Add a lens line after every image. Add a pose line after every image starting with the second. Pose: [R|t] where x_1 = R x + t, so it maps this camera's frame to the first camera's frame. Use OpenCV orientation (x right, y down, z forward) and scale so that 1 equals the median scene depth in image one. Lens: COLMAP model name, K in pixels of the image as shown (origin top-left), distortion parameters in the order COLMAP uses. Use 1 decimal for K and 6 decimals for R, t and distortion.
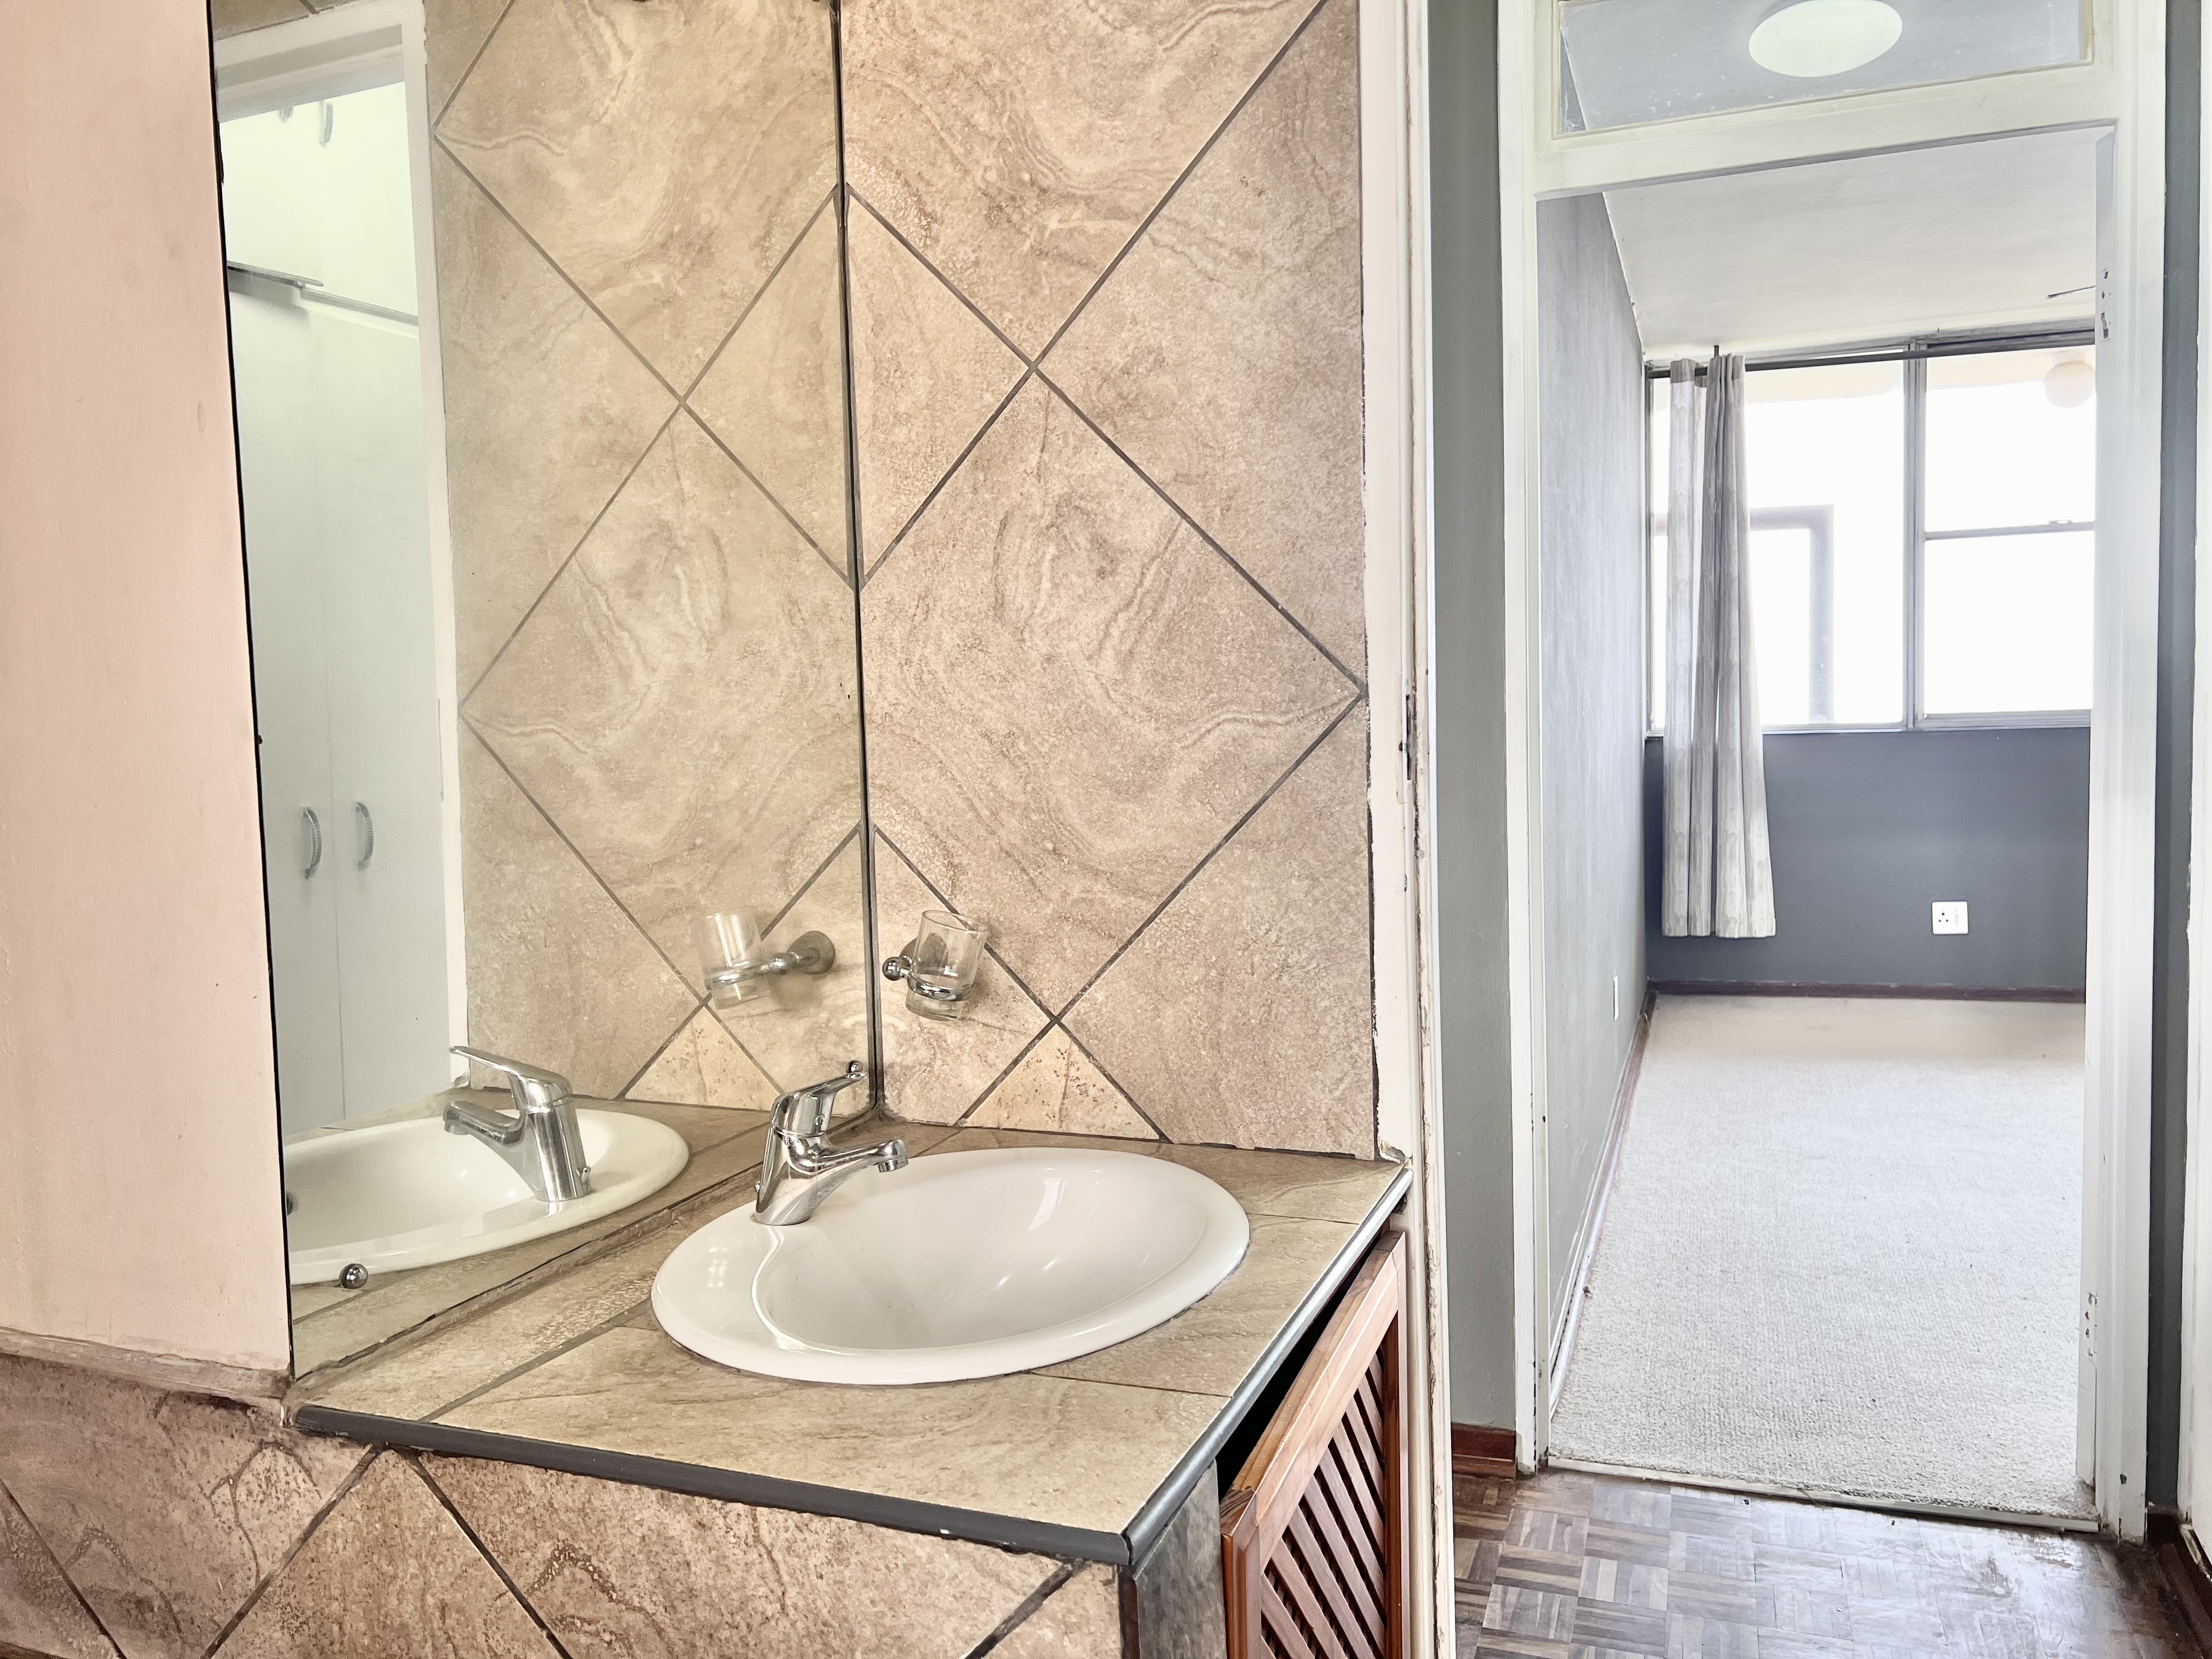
lens RADIAL K [[1659.3, 0, 1107.0], [0, 1659.3, 834.2], [0, 0, 1]] dist [0.057320, -0.073507]
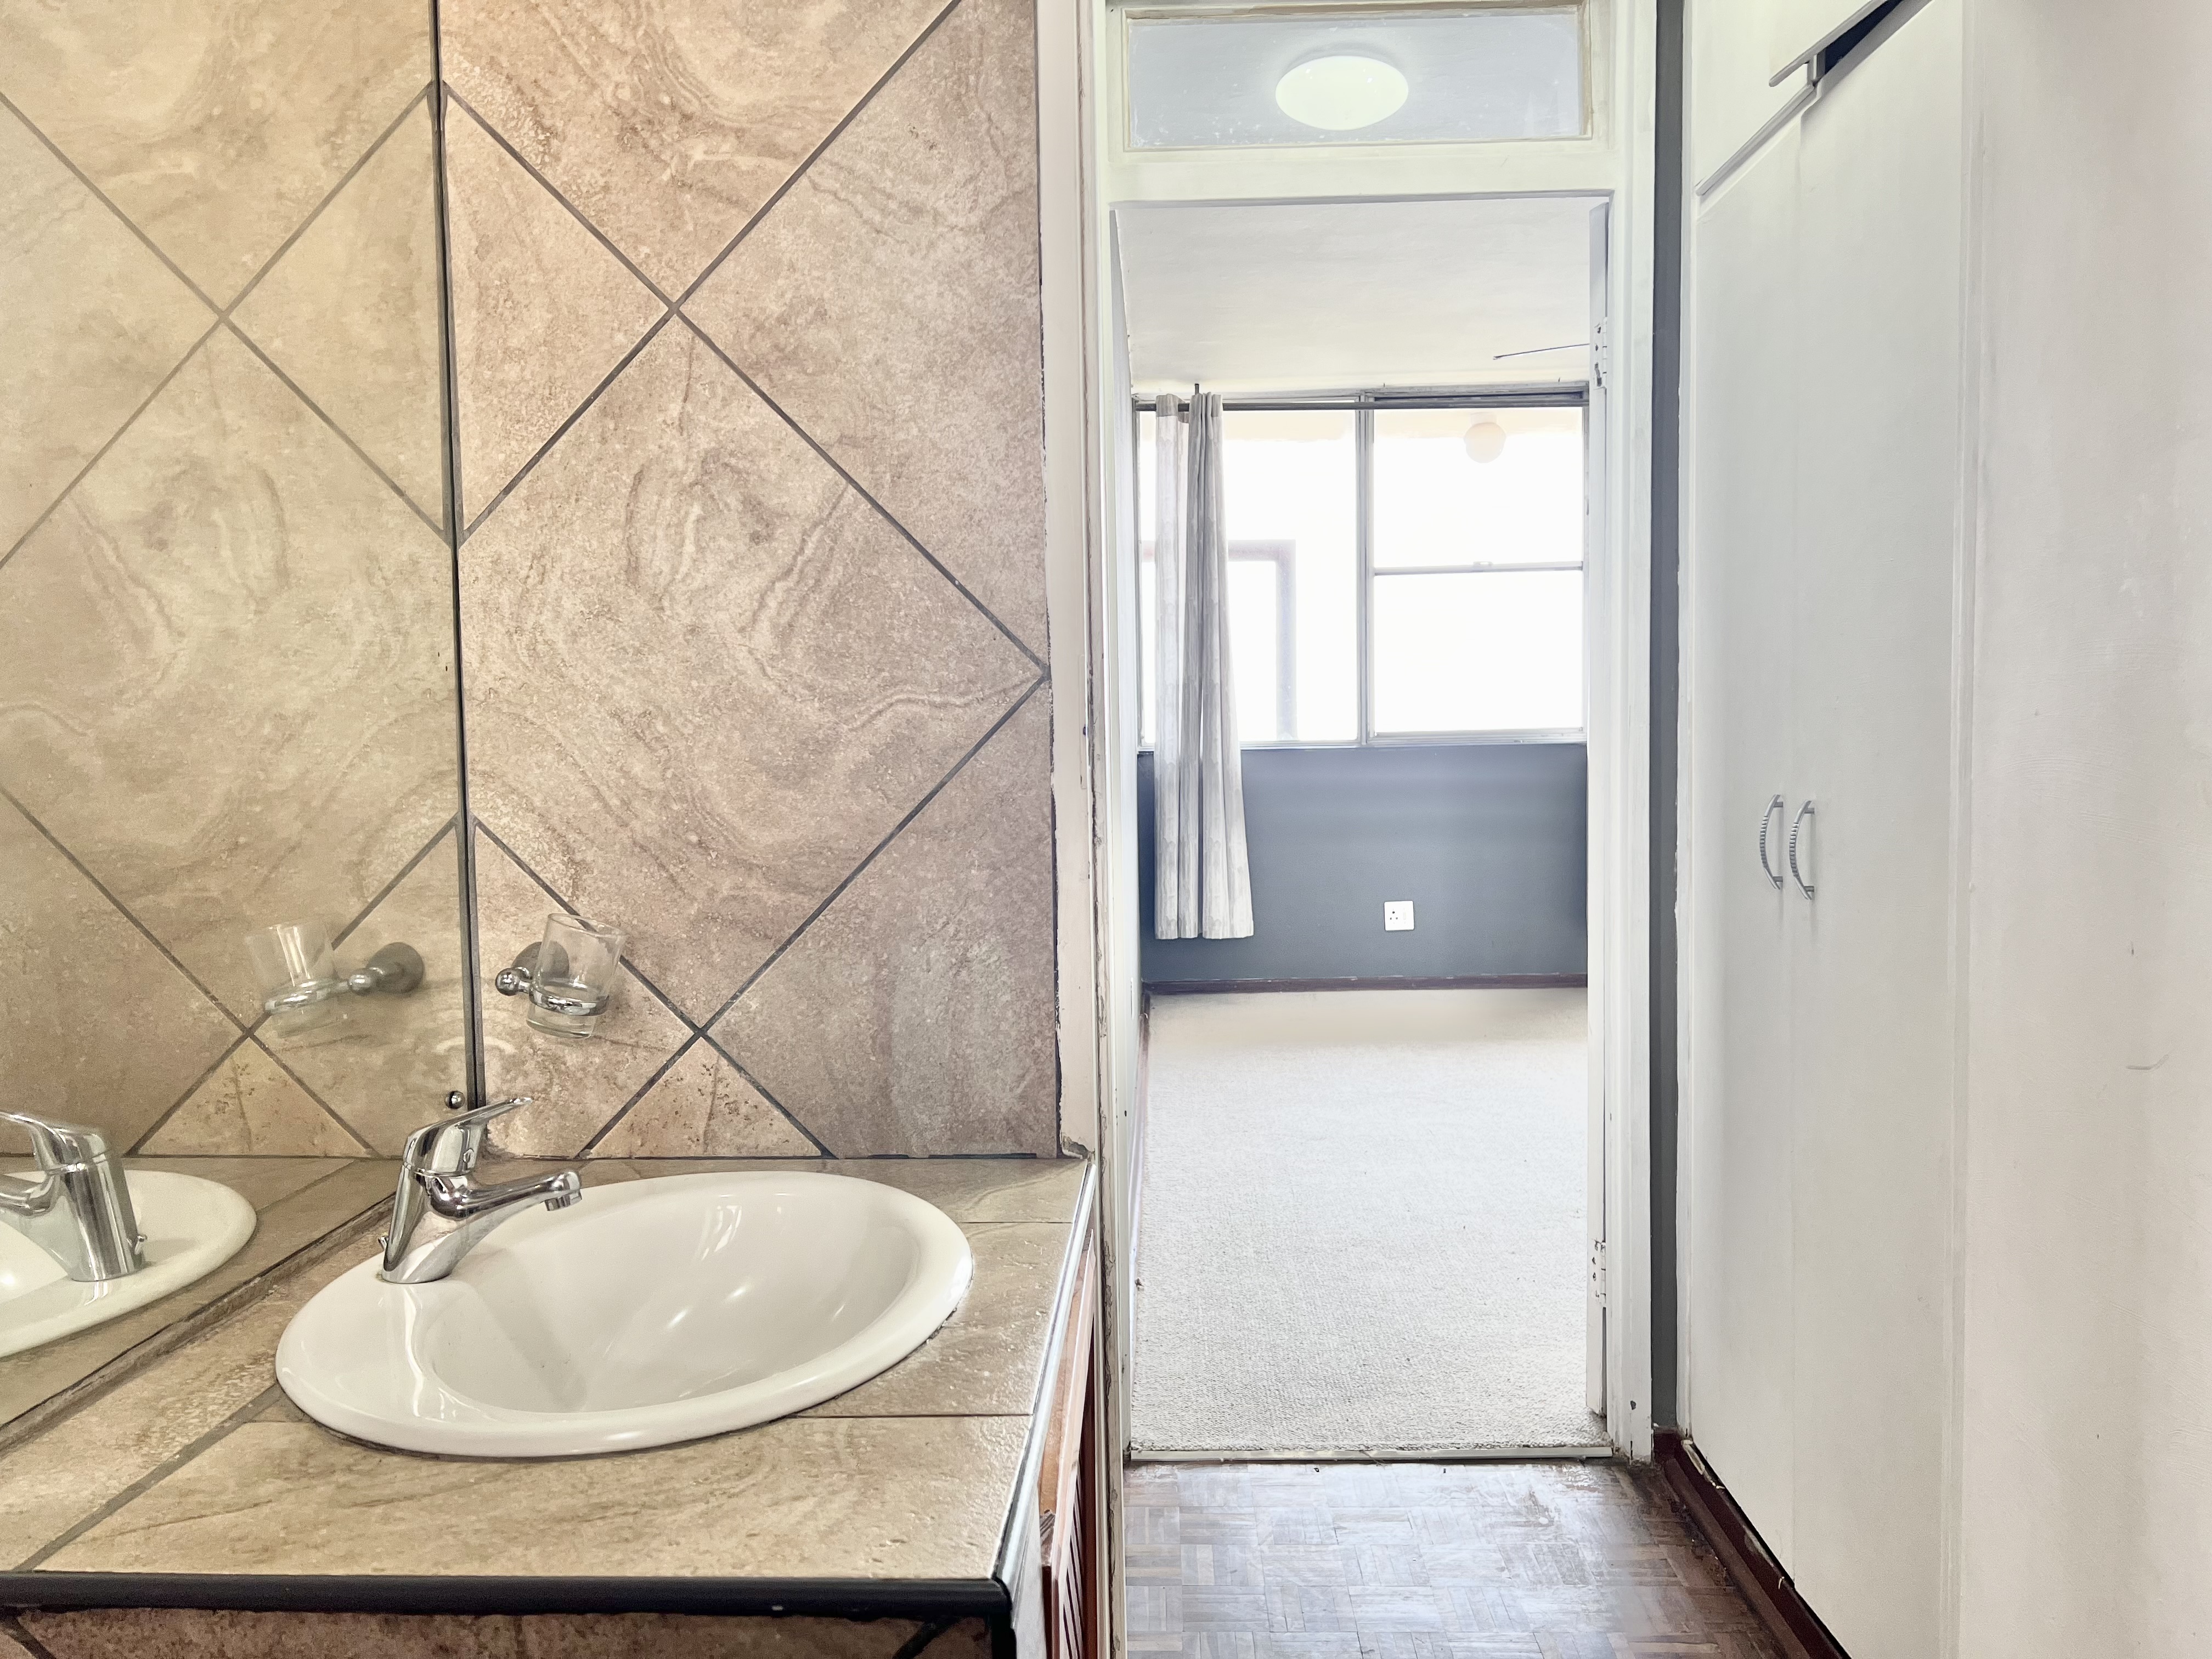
lens RADIAL K [[1659.3, 0, 1104.1], [0, 1659.3, 826.4], [0, 0, 1]] dist [0.057320, -0.073507]
pose [[0.947761, -0.007616, 0.318892, -0.105366], [0.013333, 0.999787, -0.015748, 0.016712], [-0.318704, 0.019177, 0.947660, 0.064646]]
